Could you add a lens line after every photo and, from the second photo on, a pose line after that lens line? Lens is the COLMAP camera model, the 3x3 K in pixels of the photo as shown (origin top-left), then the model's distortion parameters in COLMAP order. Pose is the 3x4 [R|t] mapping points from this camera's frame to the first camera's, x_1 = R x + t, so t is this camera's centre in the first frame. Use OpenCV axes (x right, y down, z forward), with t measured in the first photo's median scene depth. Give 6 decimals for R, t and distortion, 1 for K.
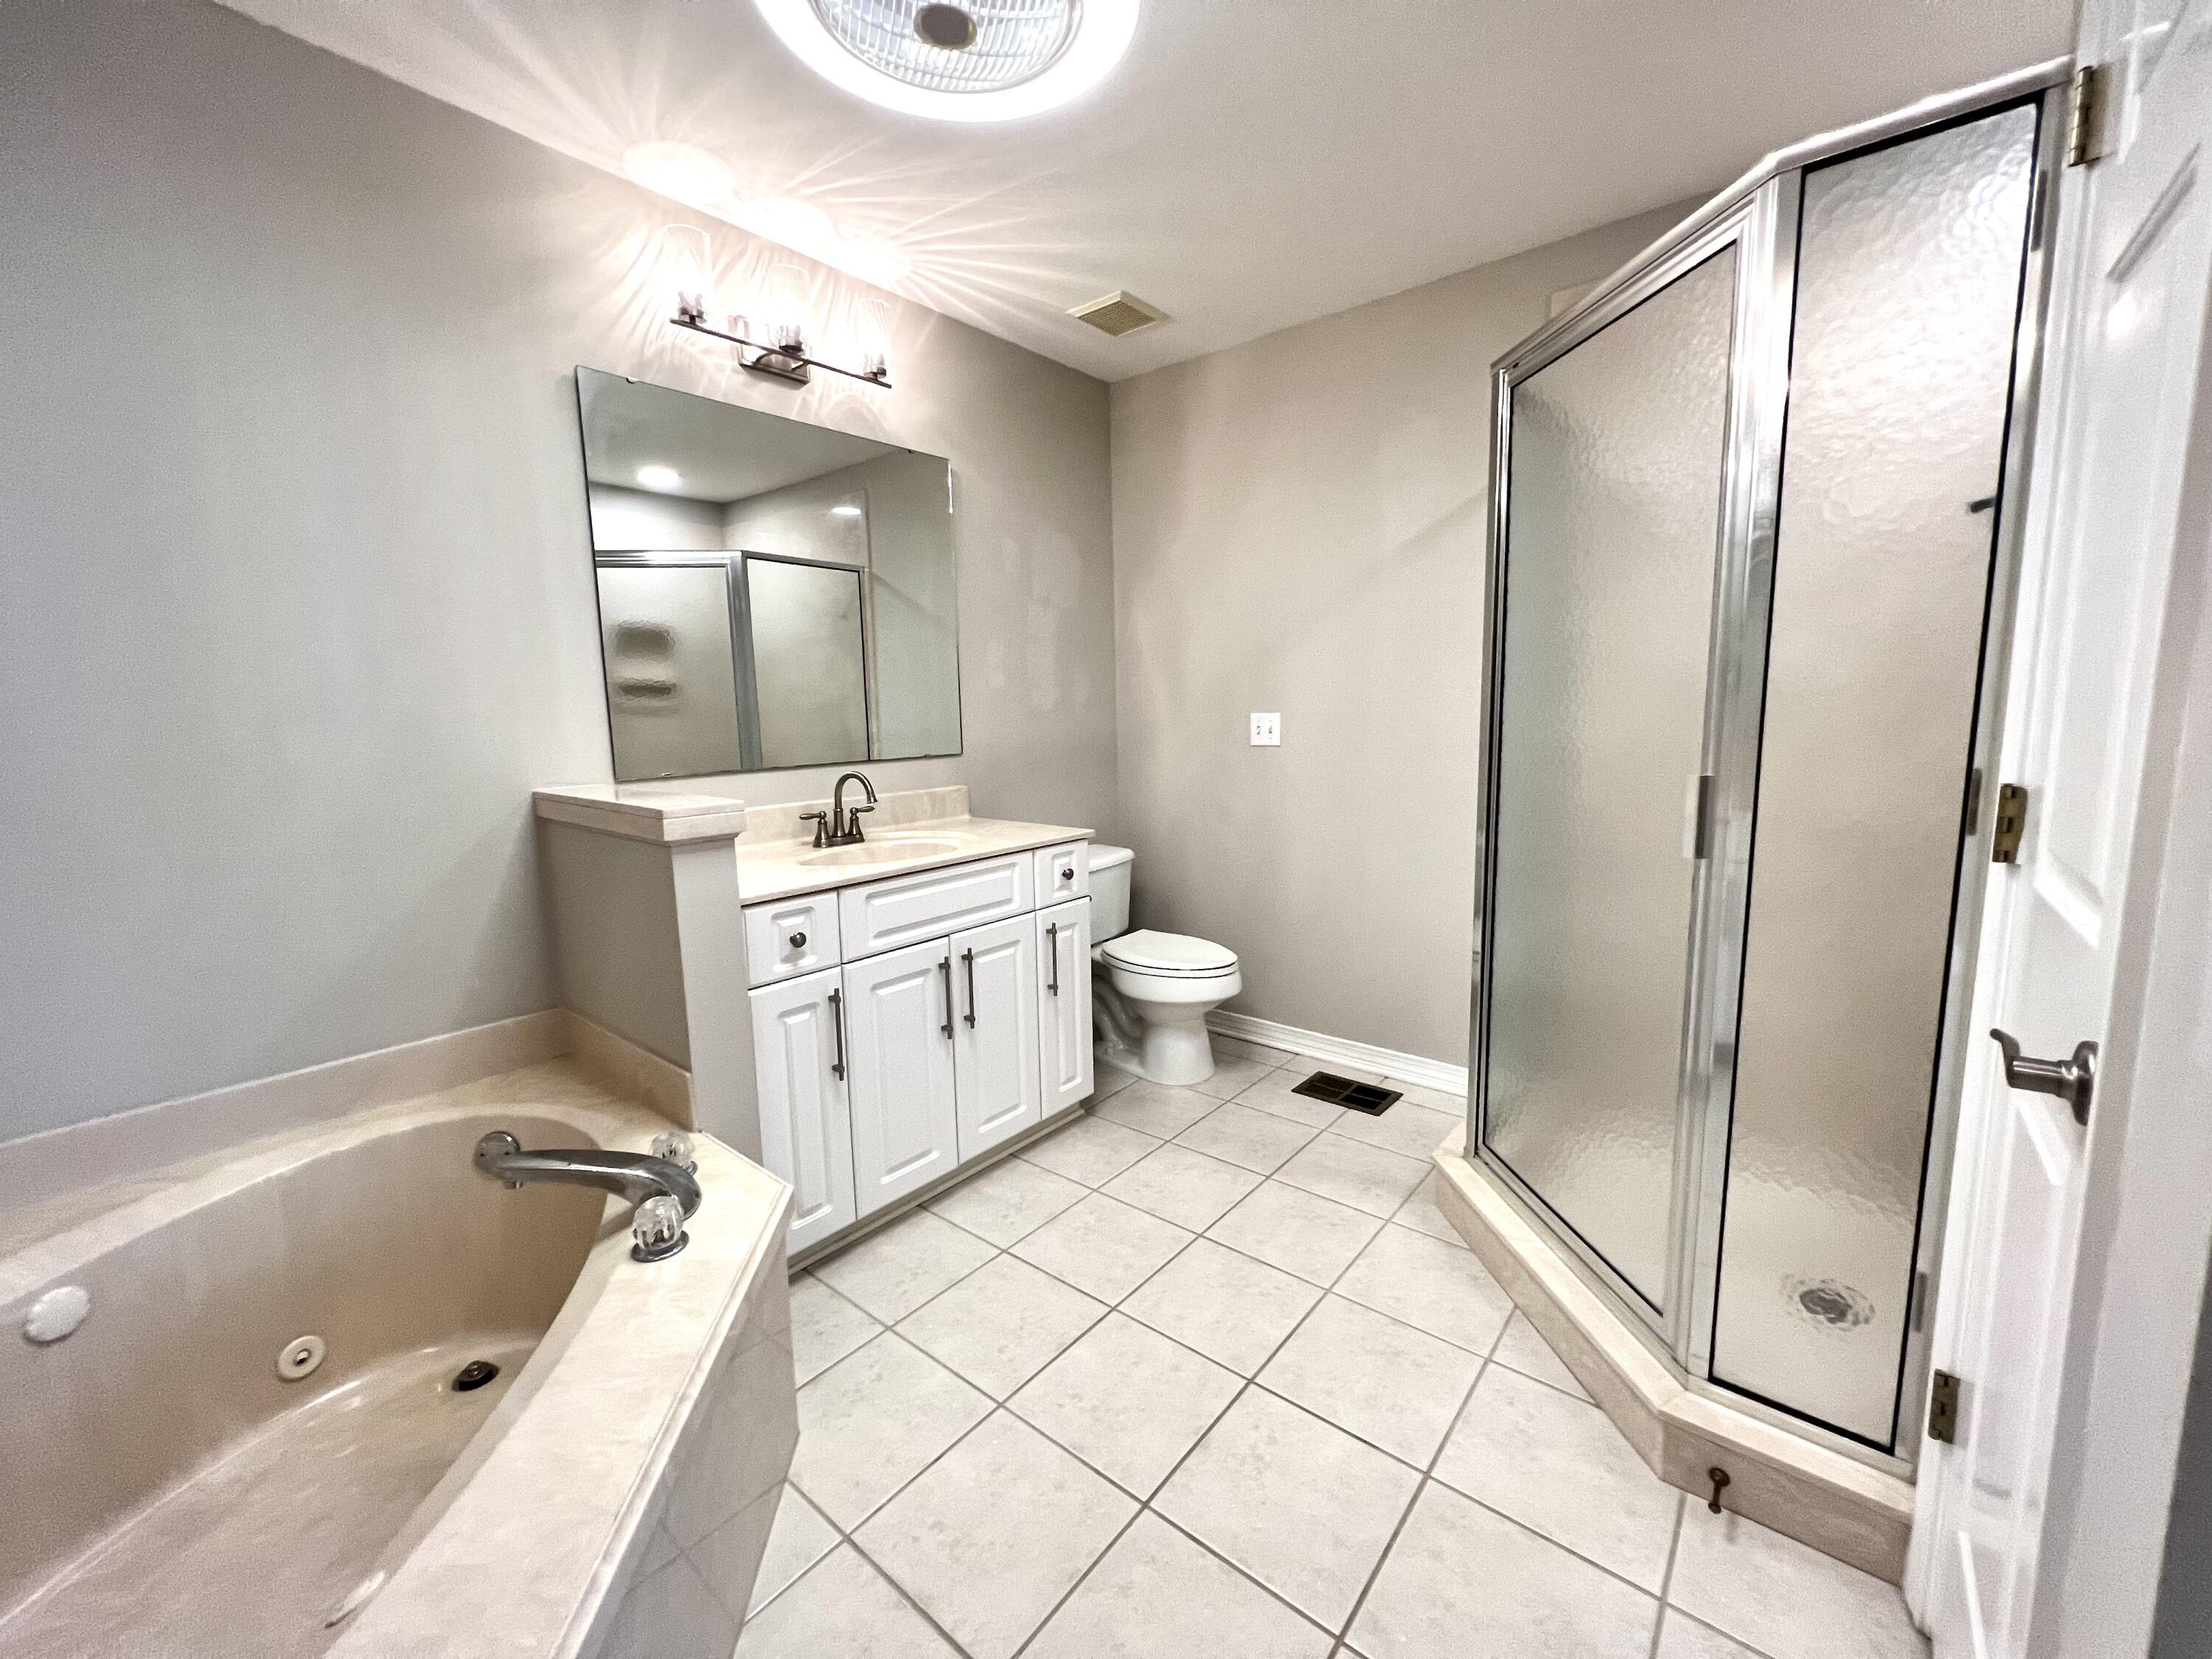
lens RADIAL K [[887.7, 0, 1102.4], [0, 887.7, 823.4], [0, 0, 1]] dist [0.001938, 0.000372]
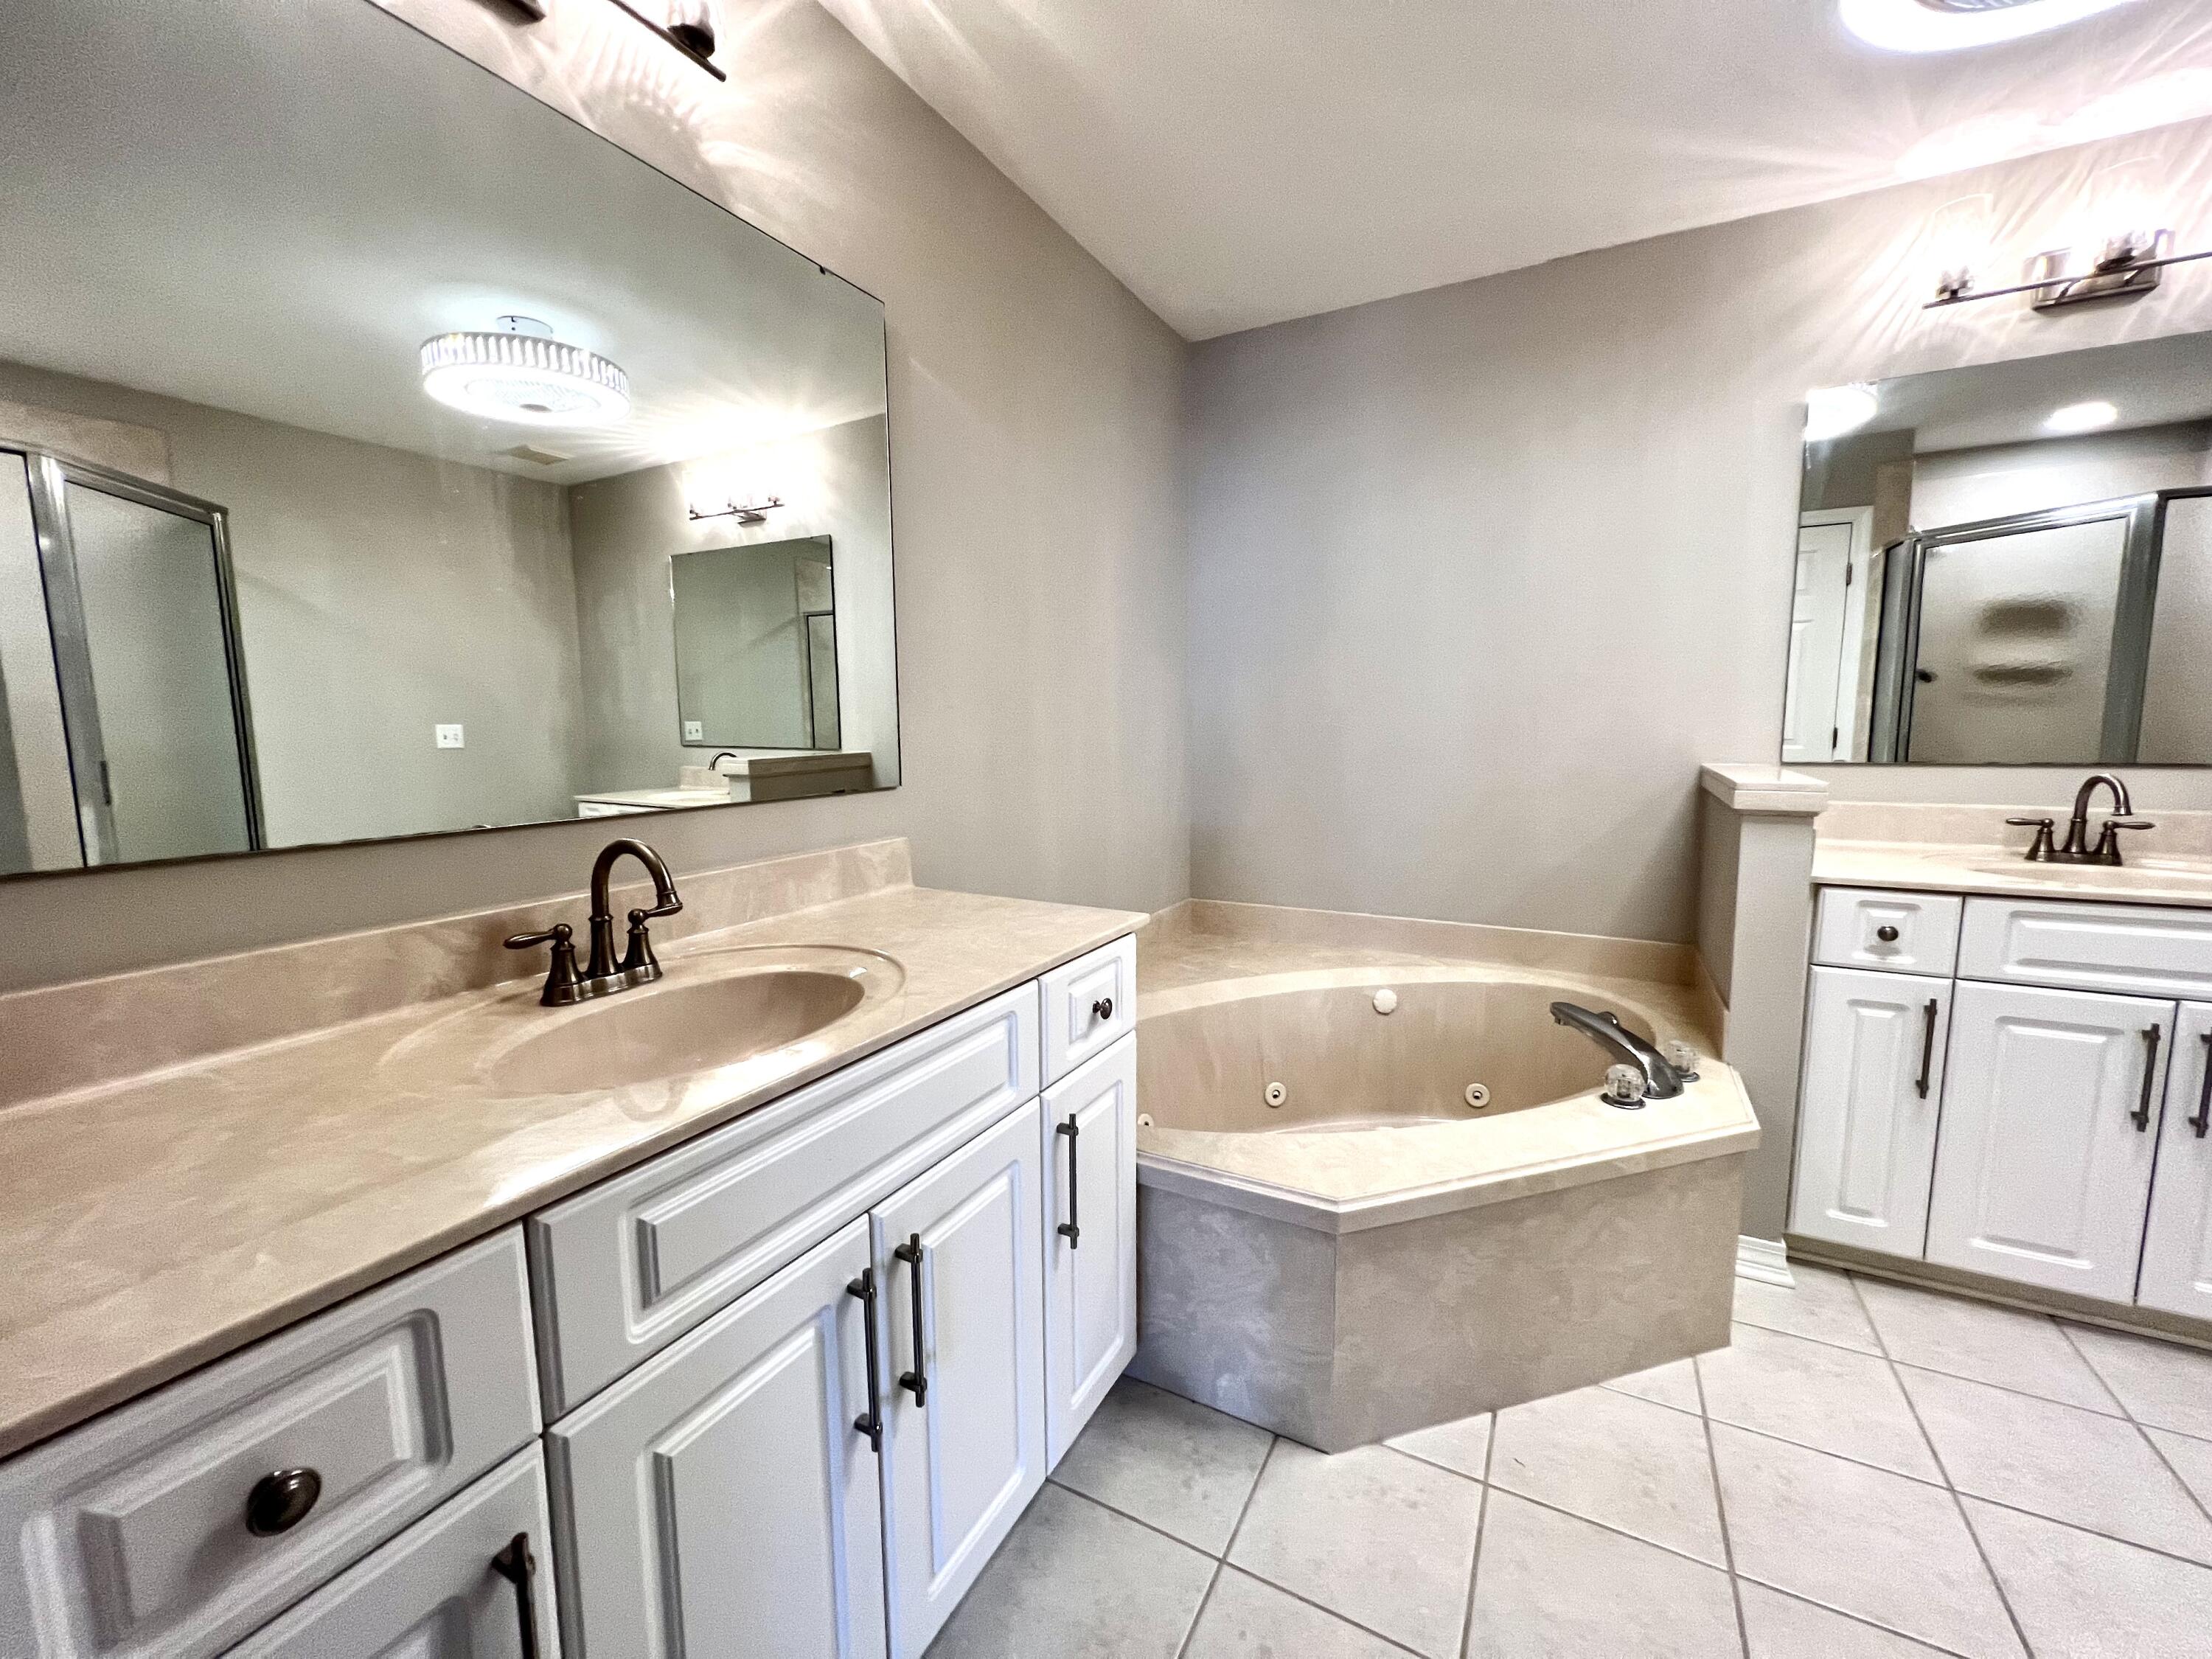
lens RADIAL K [[887.7, 0, 1102.4], [0, 887.7, 823.4], [0, 0, 1]] dist [0.001938, 0.000372]
pose [[0.202344, 0.133968, -0.970108, 0.374800], [-0.124456, 0.986085, 0.110215, 0.010560], [0.971374, 0.098434, 0.216202, -0.054748]]
